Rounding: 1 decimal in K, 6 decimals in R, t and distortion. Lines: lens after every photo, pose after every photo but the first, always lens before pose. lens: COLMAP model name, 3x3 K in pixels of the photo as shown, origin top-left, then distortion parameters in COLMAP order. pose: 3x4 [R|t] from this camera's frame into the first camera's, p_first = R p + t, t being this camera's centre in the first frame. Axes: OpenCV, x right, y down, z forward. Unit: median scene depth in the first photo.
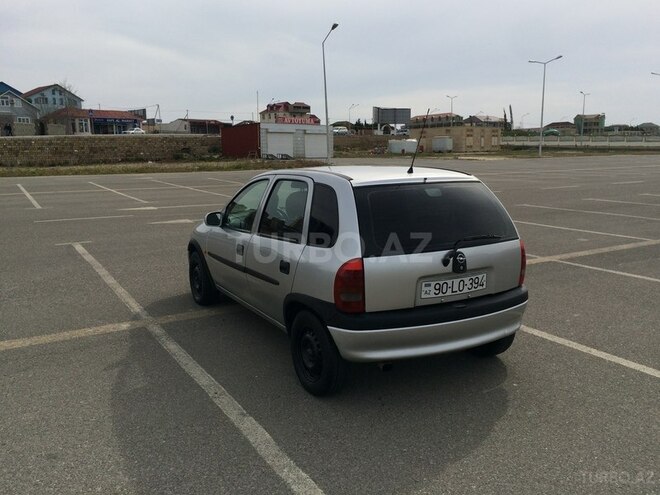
lens RADIAL K [[566.8, 0, 330.0], [0, 566.8, 247.5], [0, 0, 1]] dist [0.070420, -0.121082]
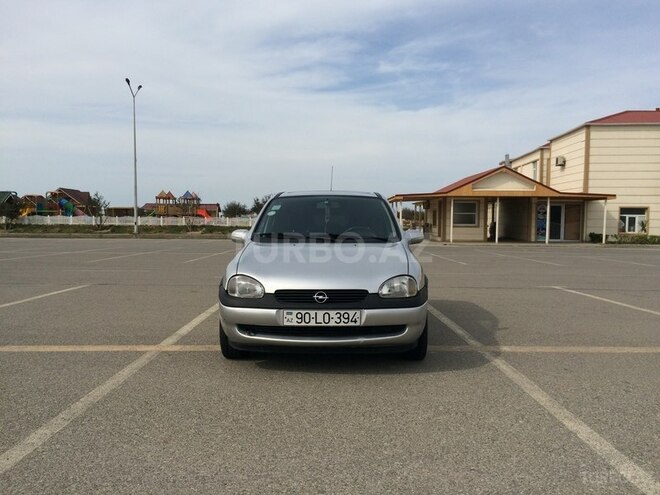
lens RADIAL K [[566.8, 0, 330.0], [0, 566.8, 247.5], [0, 0, 1]] dist [0.070420, -0.121082]
pose [[-0.861891, -0.021859, 0.506622, -0.667349], [0.083299, 0.979396, 0.183969, -0.262334], [-0.500205, 0.200763, -0.842312, 2.184501]]
